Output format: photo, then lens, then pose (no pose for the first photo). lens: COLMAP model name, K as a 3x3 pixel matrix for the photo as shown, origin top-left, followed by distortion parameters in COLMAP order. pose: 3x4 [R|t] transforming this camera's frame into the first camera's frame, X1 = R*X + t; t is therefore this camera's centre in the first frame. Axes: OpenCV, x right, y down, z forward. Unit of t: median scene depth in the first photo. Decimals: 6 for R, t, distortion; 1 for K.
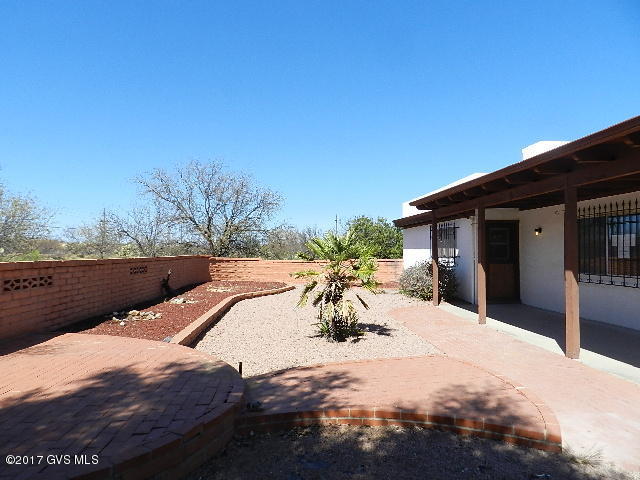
lens RADIAL K [[433.0, 0, 320.0], [0, 433.0, 240.0], [0, 0, 1]] dist [0.018135, -0.002189]
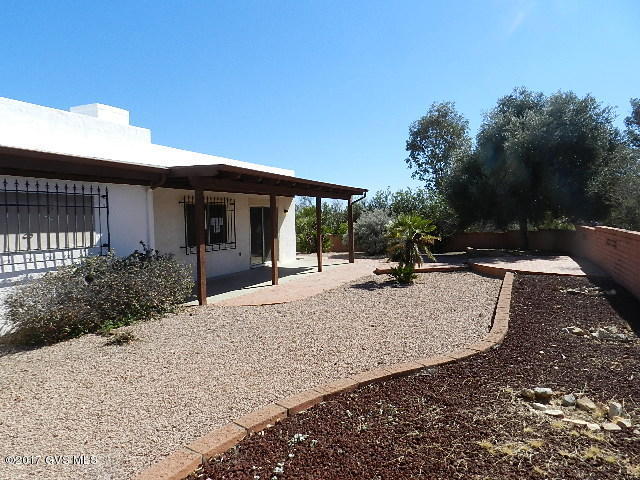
lens RADIAL K [[433.0, 0, 320.0], [0, 433.0, 240.0], [0, 0, 1]] dist [0.018135, -0.002189]
pose [[-0.885459, -0.007060, 0.464664, -0.399520], [0.008159, 0.999494, 0.030733, 0.027391], [-0.464646, 0.031004, -0.884953, 2.517877]]
